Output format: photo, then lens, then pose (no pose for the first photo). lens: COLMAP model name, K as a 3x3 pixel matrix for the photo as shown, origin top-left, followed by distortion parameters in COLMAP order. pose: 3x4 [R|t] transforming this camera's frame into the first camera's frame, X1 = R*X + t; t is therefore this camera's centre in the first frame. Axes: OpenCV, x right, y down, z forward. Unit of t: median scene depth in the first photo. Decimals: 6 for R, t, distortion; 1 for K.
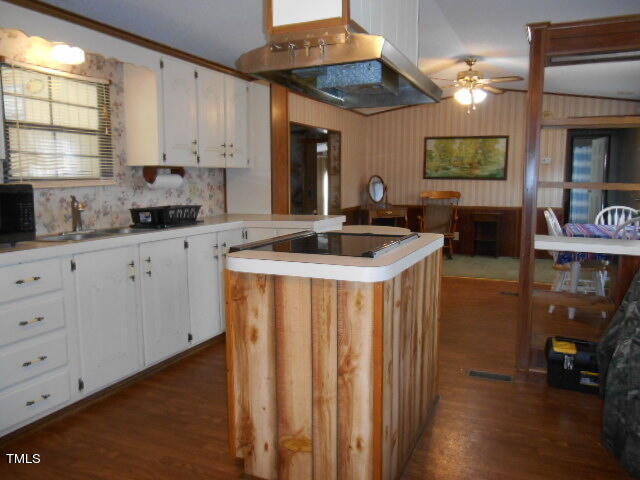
lens RADIAL K [[502.5, 0, 321.3], [0, 502.5, 240.8], [0, 0, 1]] dist [-0.003324, 0.003661]
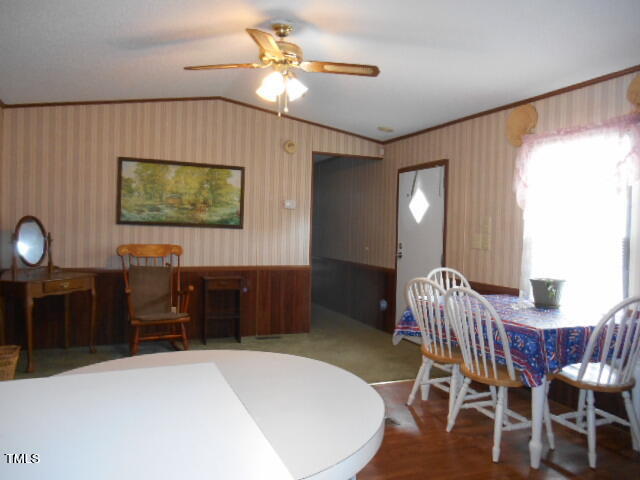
lens RADIAL K [[502.5, 0, 319.7], [0, 502.5, 235.2], [0, 0, 1]] dist [-0.003324, 0.003661]
pose [[0.699447, 0.003887, 0.714674, -0.062732], [0.064550, 0.995555, -0.068589, -0.054159], [-0.711764, 0.094106, 0.696086, 0.416483]]
